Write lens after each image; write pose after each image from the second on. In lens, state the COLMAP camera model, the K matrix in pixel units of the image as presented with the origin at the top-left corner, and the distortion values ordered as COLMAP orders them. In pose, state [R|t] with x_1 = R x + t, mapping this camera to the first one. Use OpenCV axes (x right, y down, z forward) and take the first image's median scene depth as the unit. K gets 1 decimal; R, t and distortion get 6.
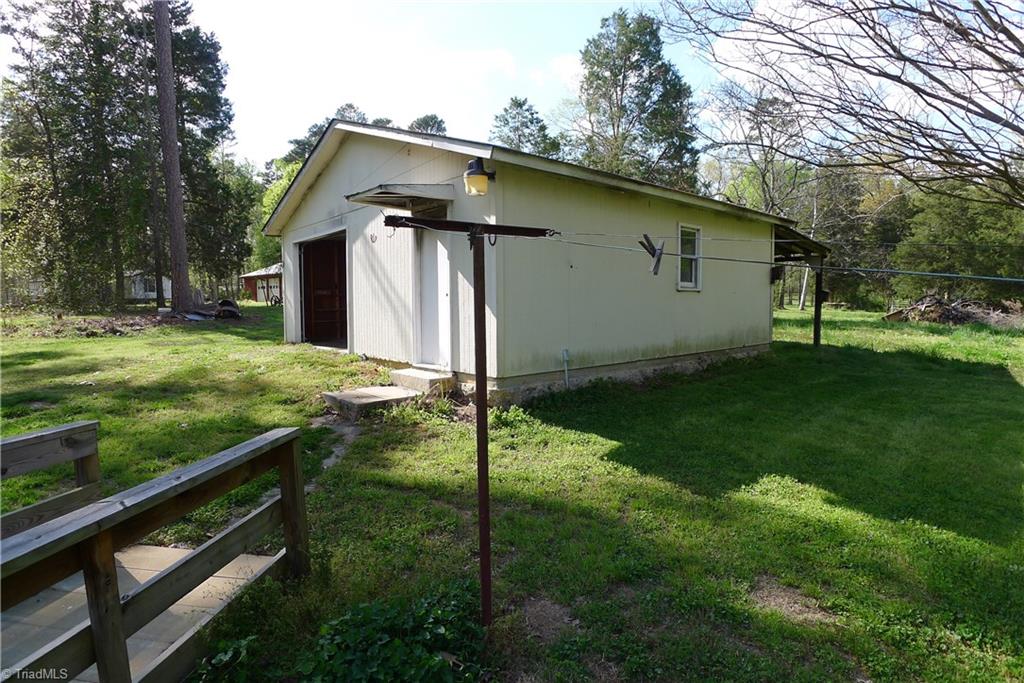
lens RADIAL K [[548.0, 0, 509.4], [0, 548.0, 339.9], [0, 0, 1]] dist [-0.105794, 0.031809]
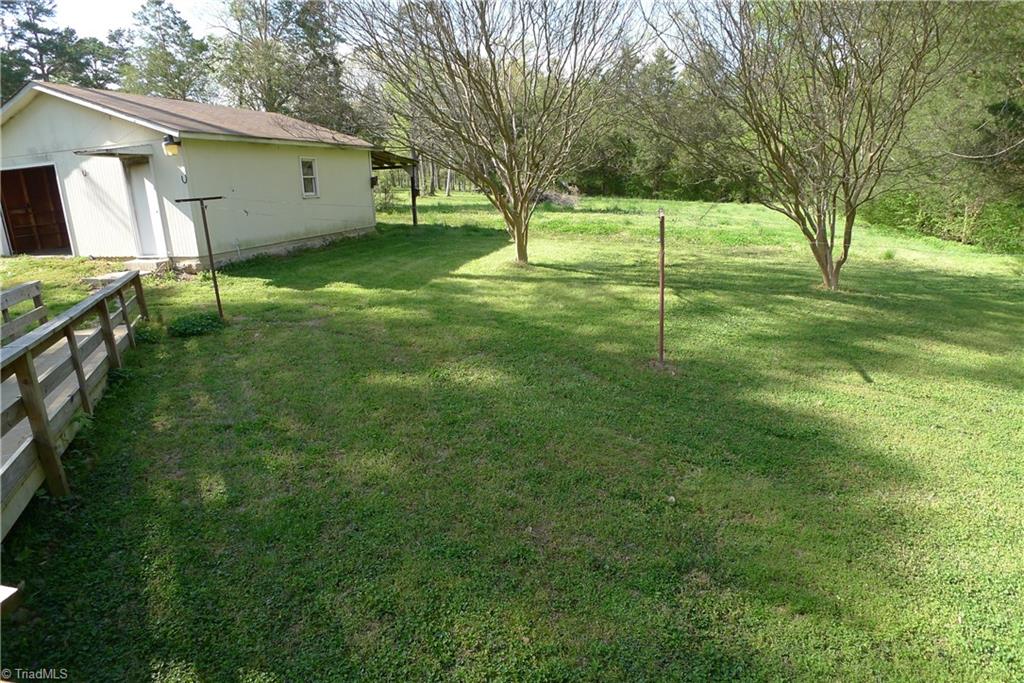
lens RADIAL K [[548.0, 0, 509.4], [0, 548.0, 339.9], [0, 0, 1]] dist [-0.105794, 0.031809]
pose [[0.842915, -0.167180, 0.511415, -0.069546], [0.061587, 0.974234, 0.216966, 0.014288], [-0.534511, -0.151388, 0.831493, -0.755735]]
